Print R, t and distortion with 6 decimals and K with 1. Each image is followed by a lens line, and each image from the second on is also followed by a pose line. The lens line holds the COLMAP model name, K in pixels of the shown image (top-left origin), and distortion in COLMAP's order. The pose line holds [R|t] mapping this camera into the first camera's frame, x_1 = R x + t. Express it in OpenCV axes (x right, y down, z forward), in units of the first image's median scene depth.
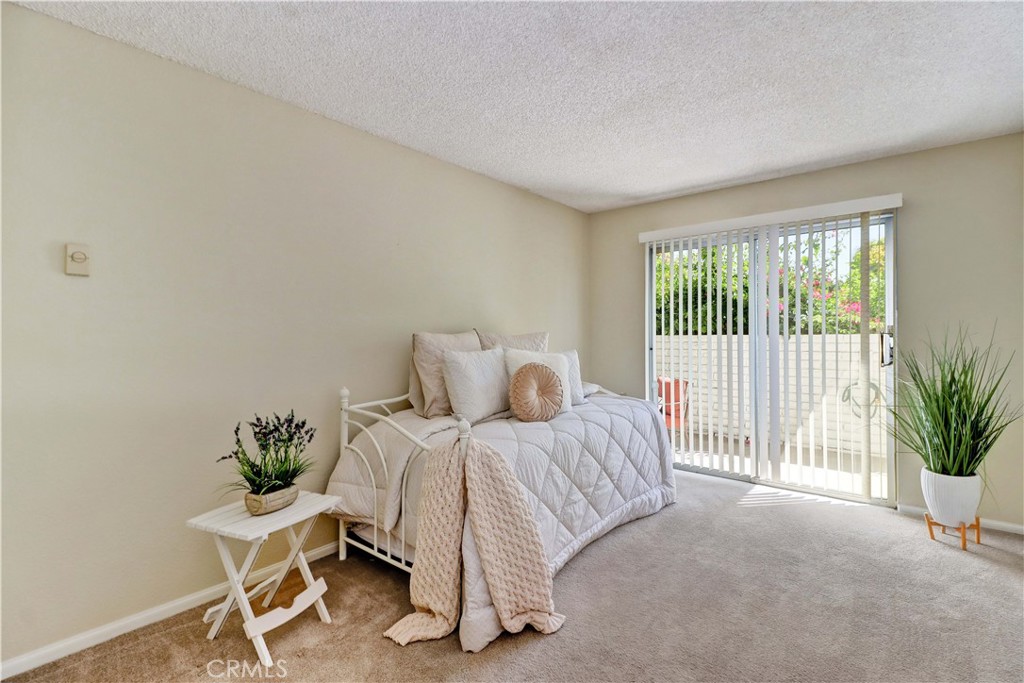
lens RADIAL K [[474.6, 0, 510.3], [0, 474.6, 333.4], [0, 0, 1]] dist [0.012066, -0.008690]
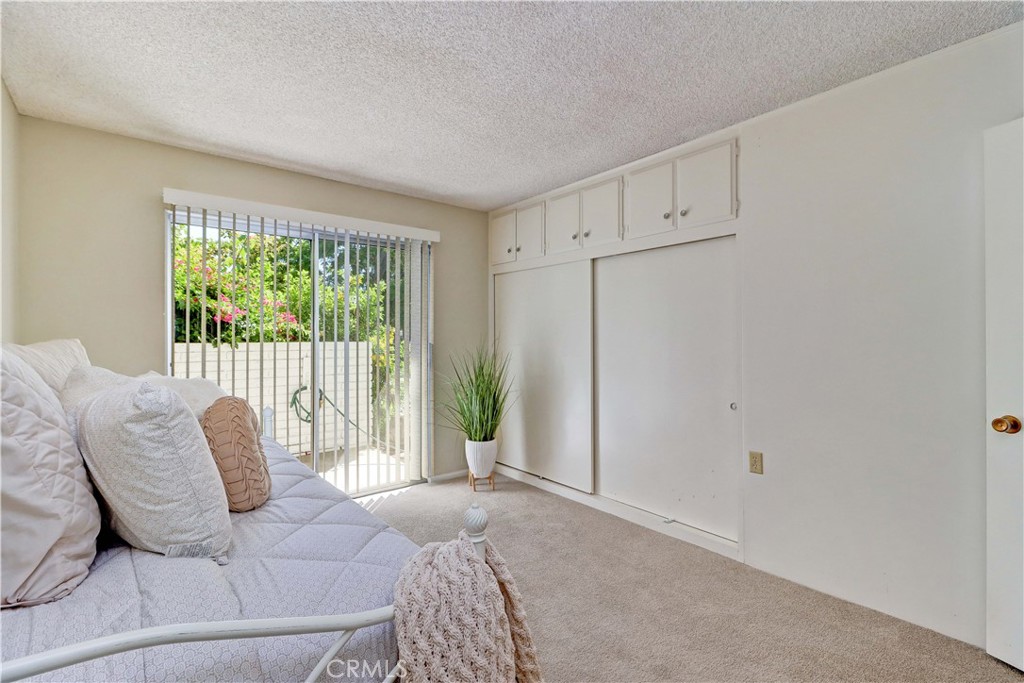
lens RADIAL K [[474.6, 0, 510.3], [0, 474.6, 333.4], [0, 0, 1]] dist [0.012066, -0.008690]
pose [[0.186863, 0.017622, 0.982228, -0.364982], [0.000205, 0.999838, -0.017977, 0.001693], [-0.982386, 0.003560, 0.186830, 0.531526]]
